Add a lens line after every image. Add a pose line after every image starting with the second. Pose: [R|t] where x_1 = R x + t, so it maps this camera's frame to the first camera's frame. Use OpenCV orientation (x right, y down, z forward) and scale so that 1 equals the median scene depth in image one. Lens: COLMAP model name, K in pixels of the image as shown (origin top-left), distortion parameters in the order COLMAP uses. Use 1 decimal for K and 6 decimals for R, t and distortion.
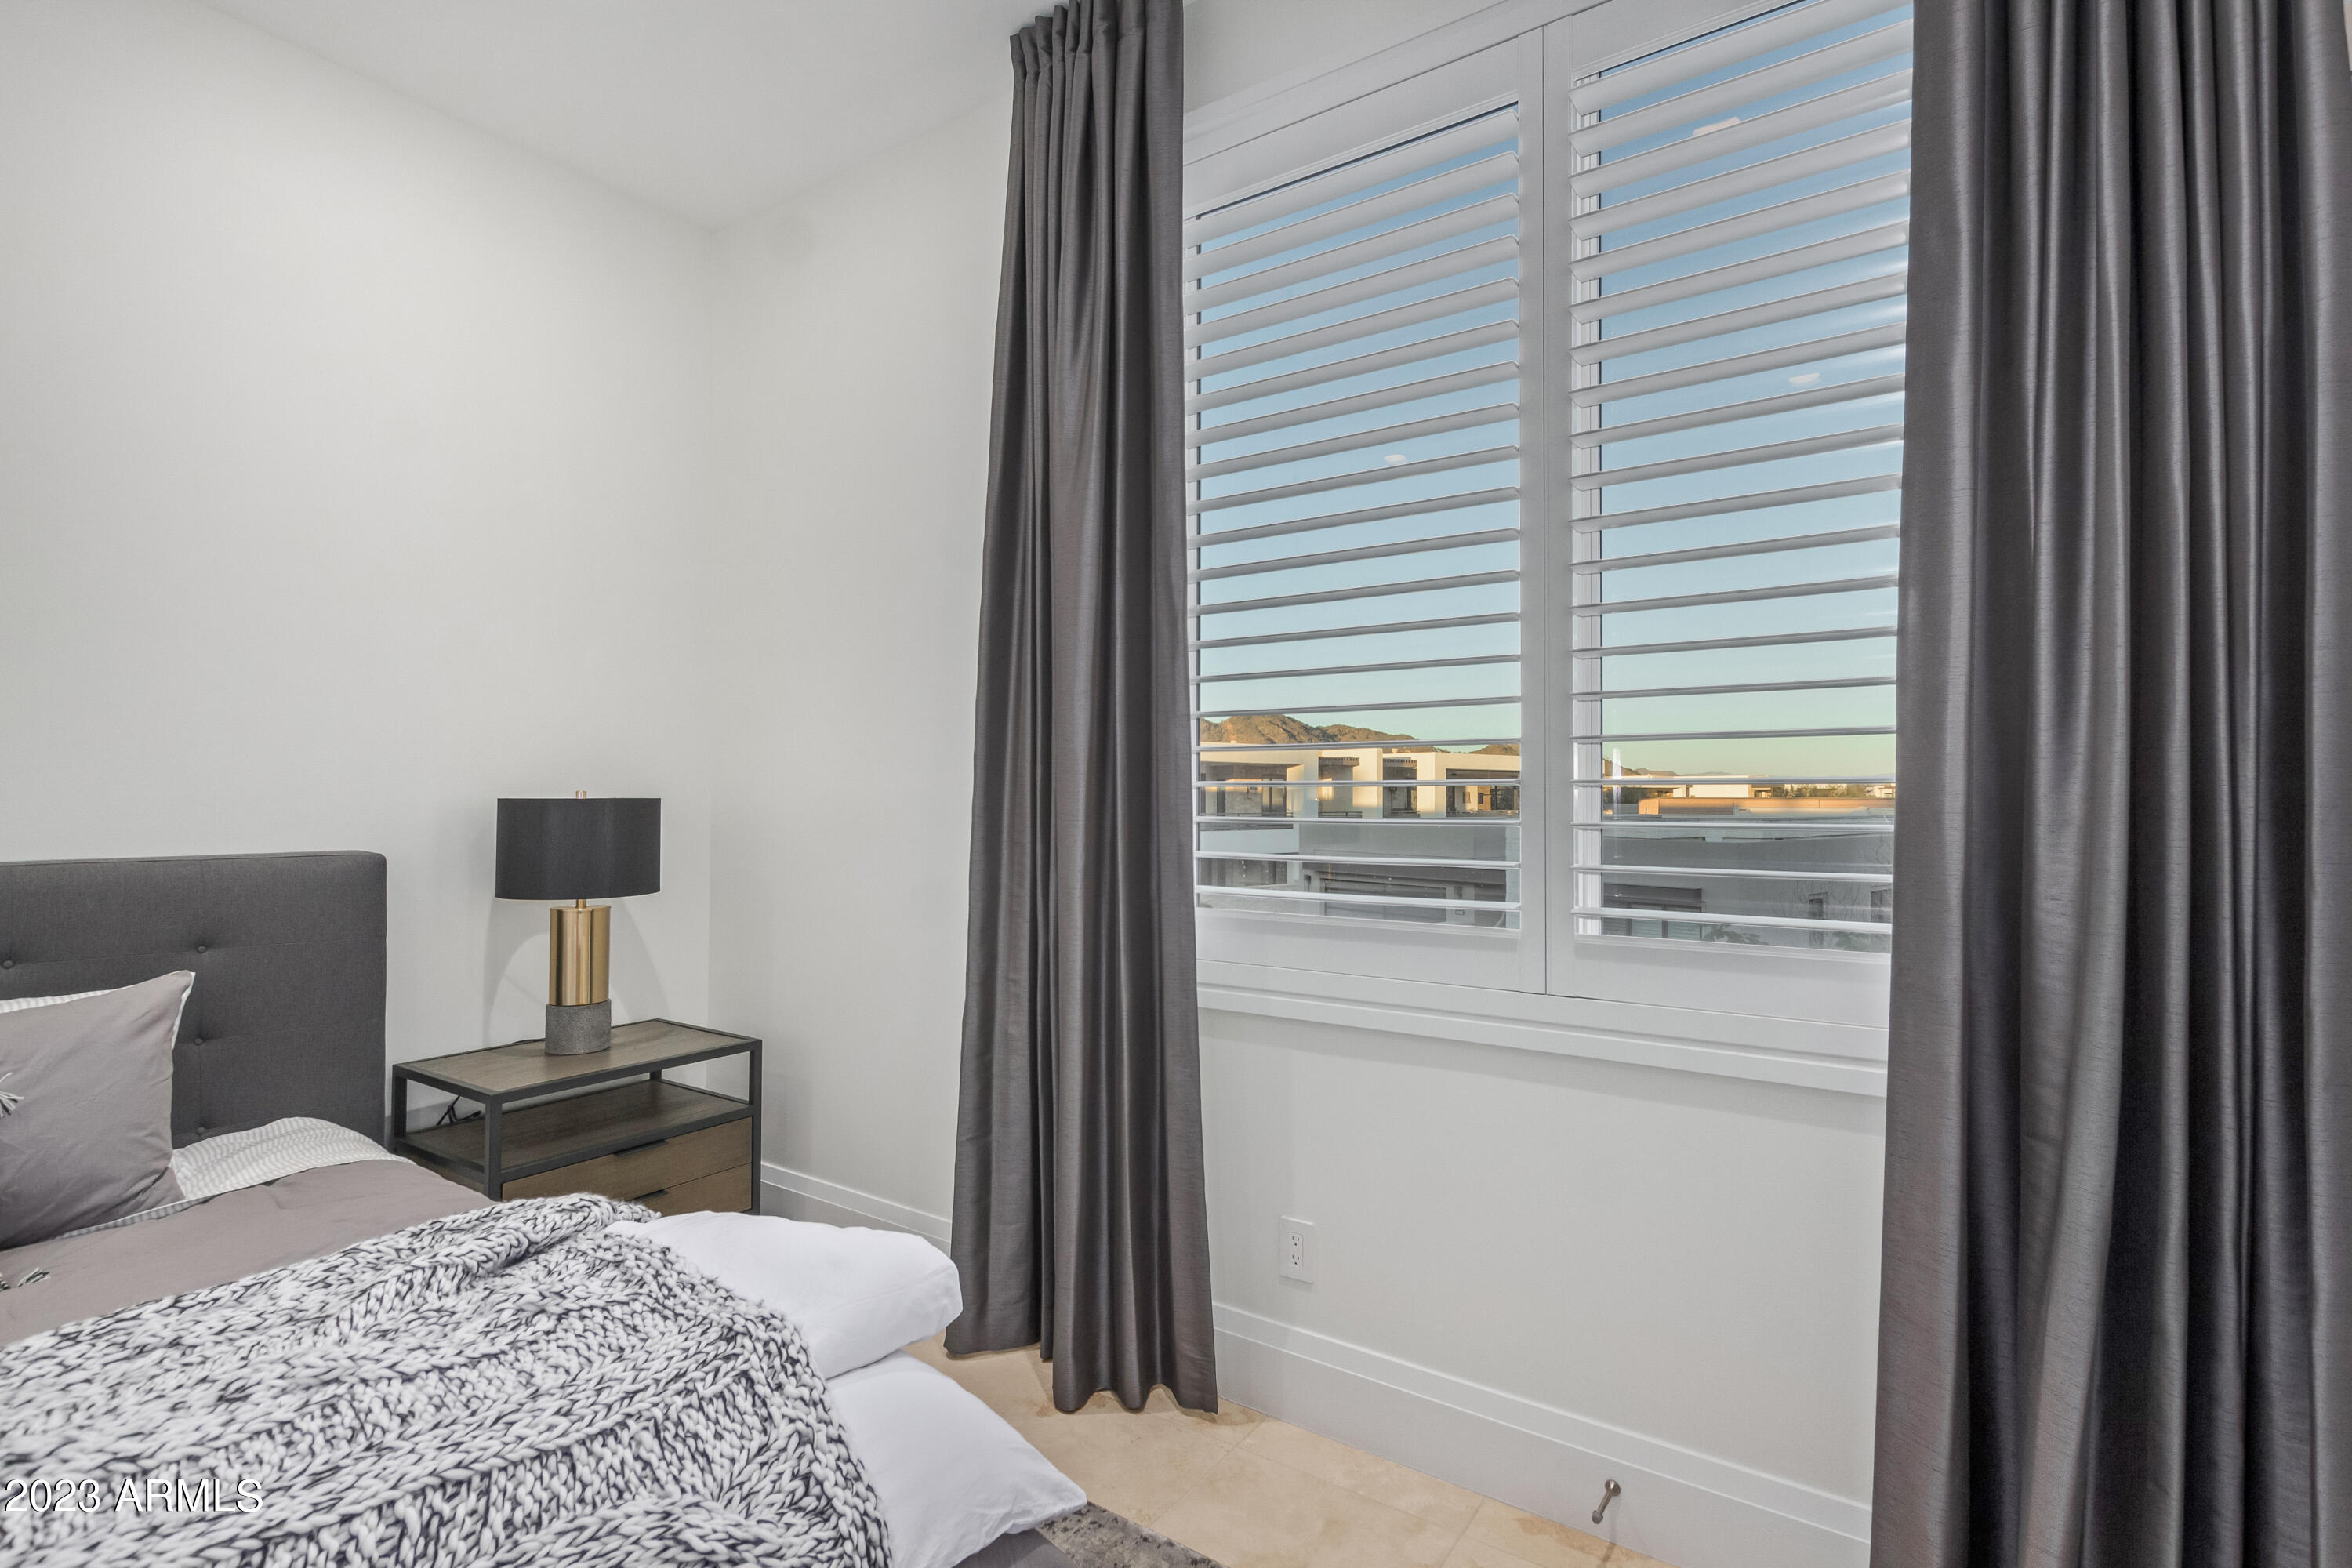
lens RADIAL K [[1092.8, 0, 1188.0], [0, 1092.8, 797.2], [0, 0, 1]] dist [-0.002263, -0.001097]
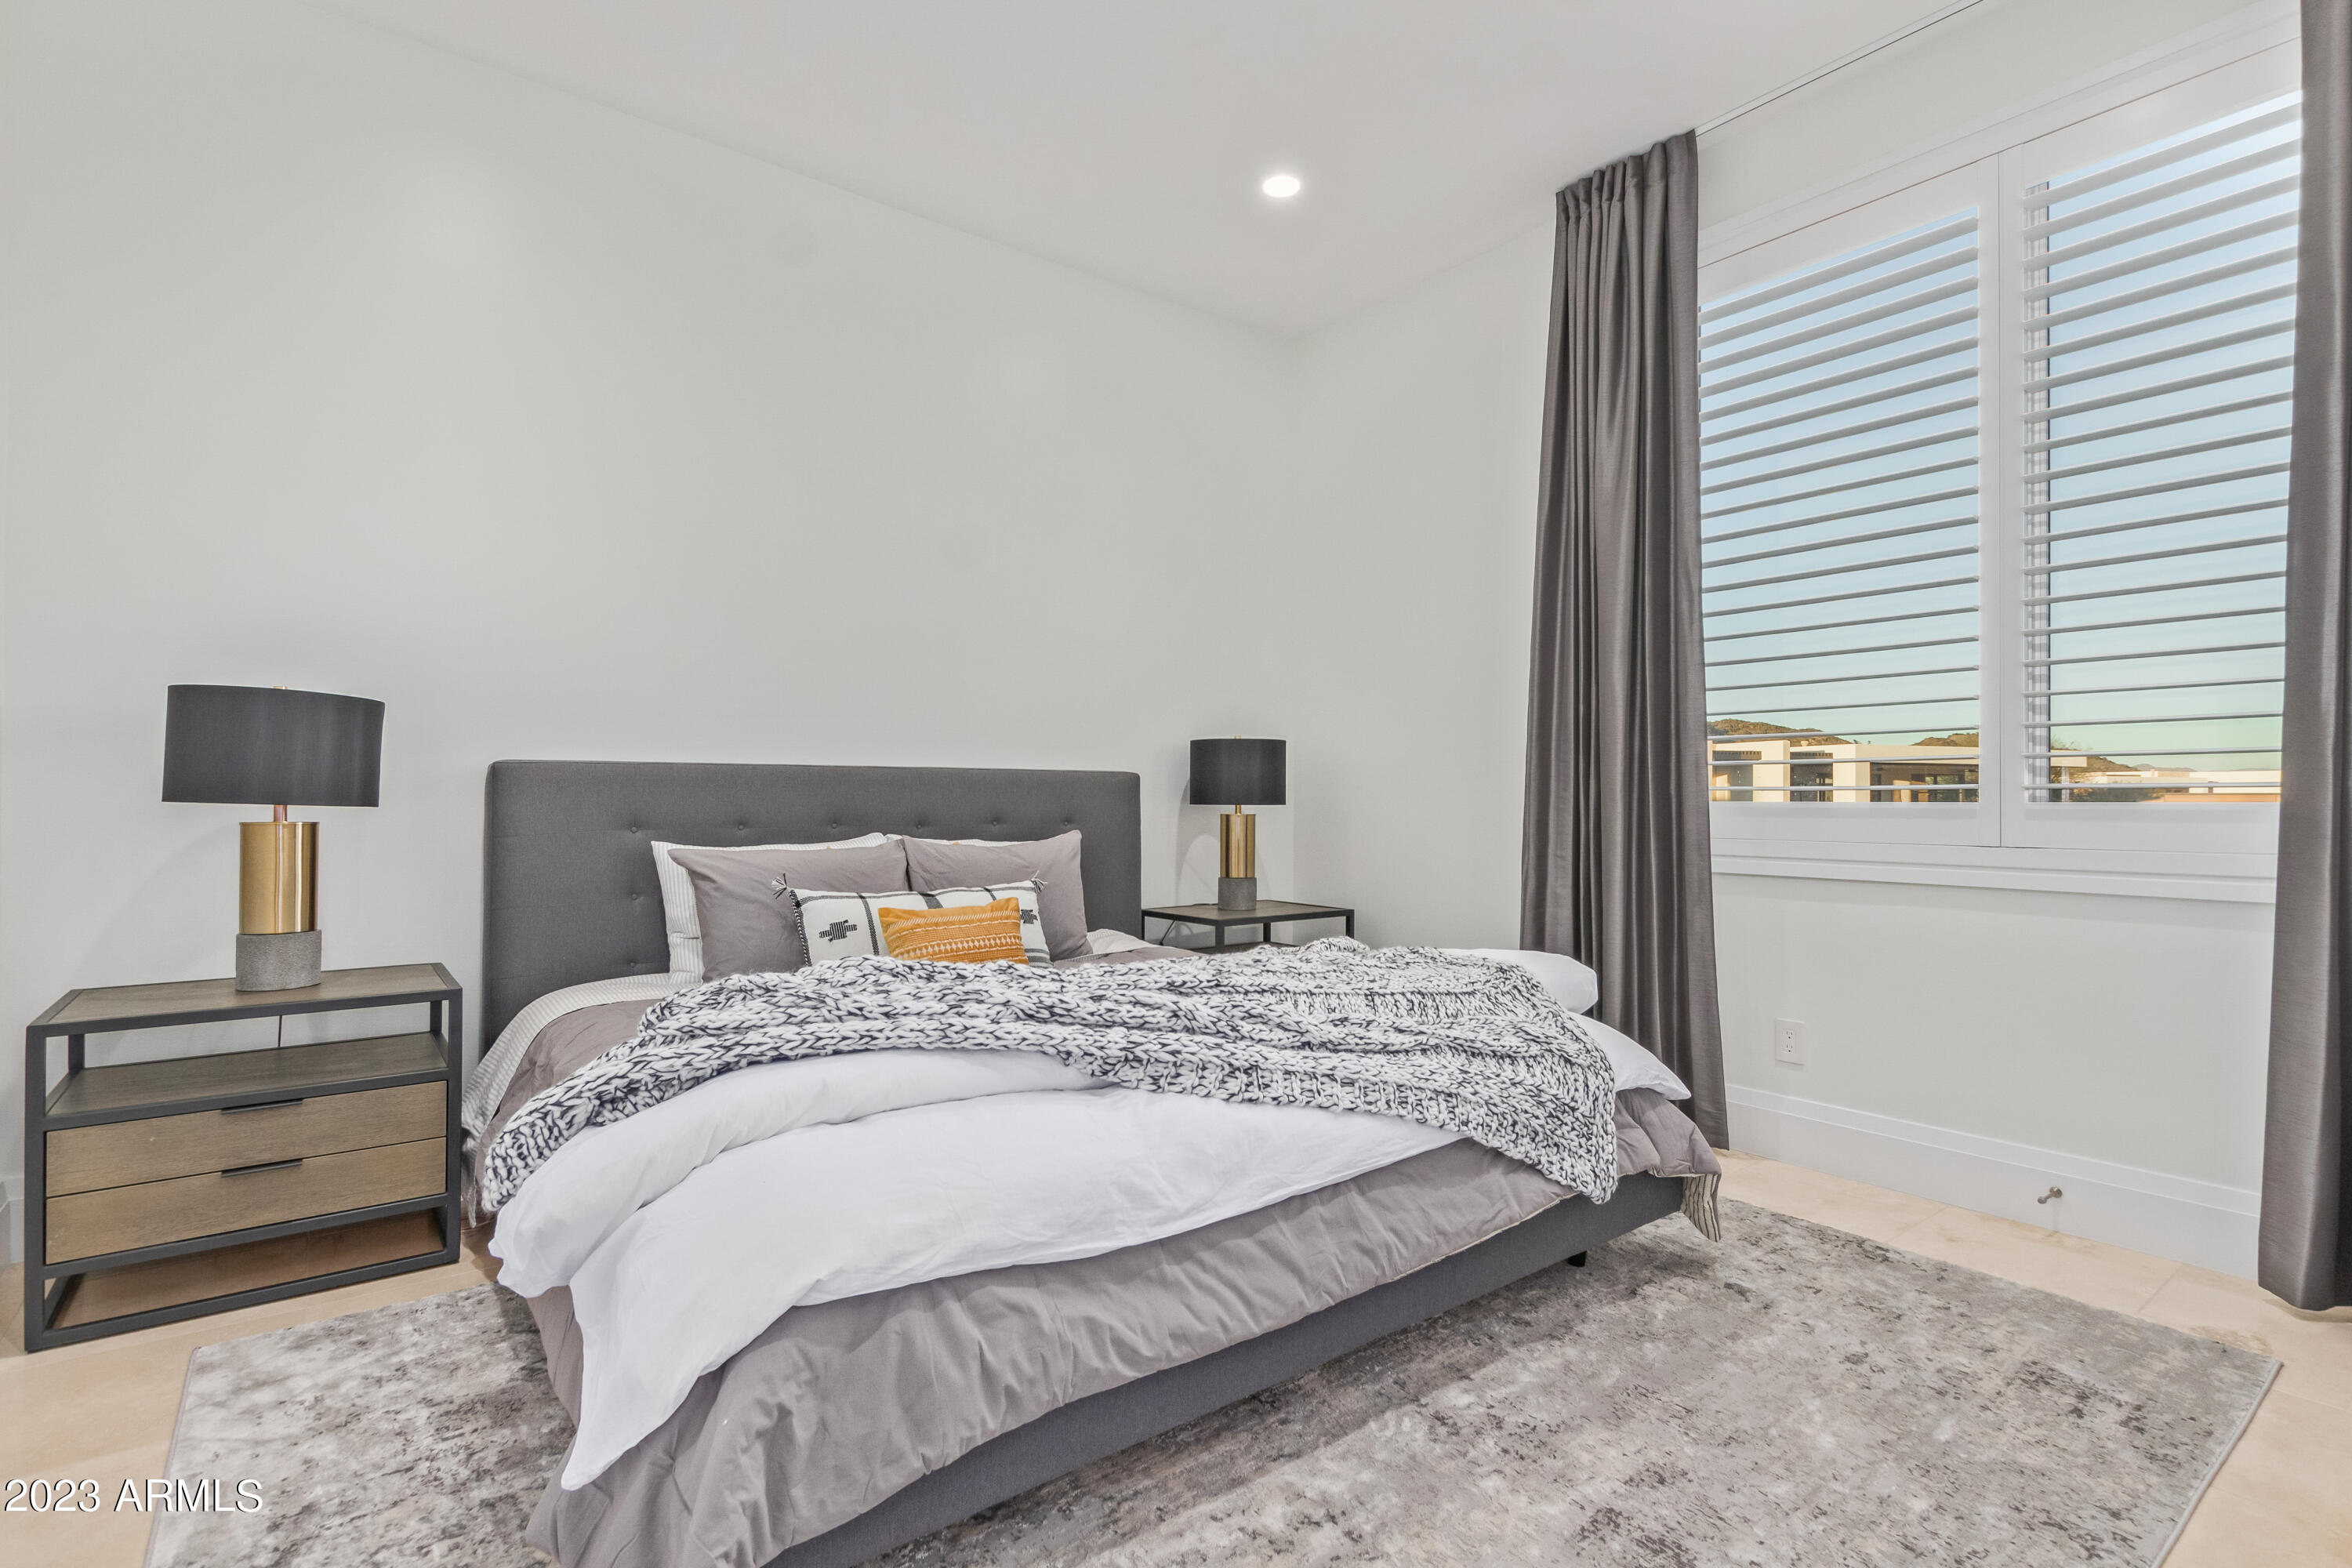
lens RADIAL K [[1092.8, 0, 1188.0], [0, 1092.8, 797.2], [0, 0, 1]] dist [-0.002263, -0.001097]
pose [[0.945445, 0.000057, -0.325783, -0.155392], [0.001502, 0.999989, 0.004532, 0.083205], [0.325779, -0.004774, 0.945434, -0.509530]]
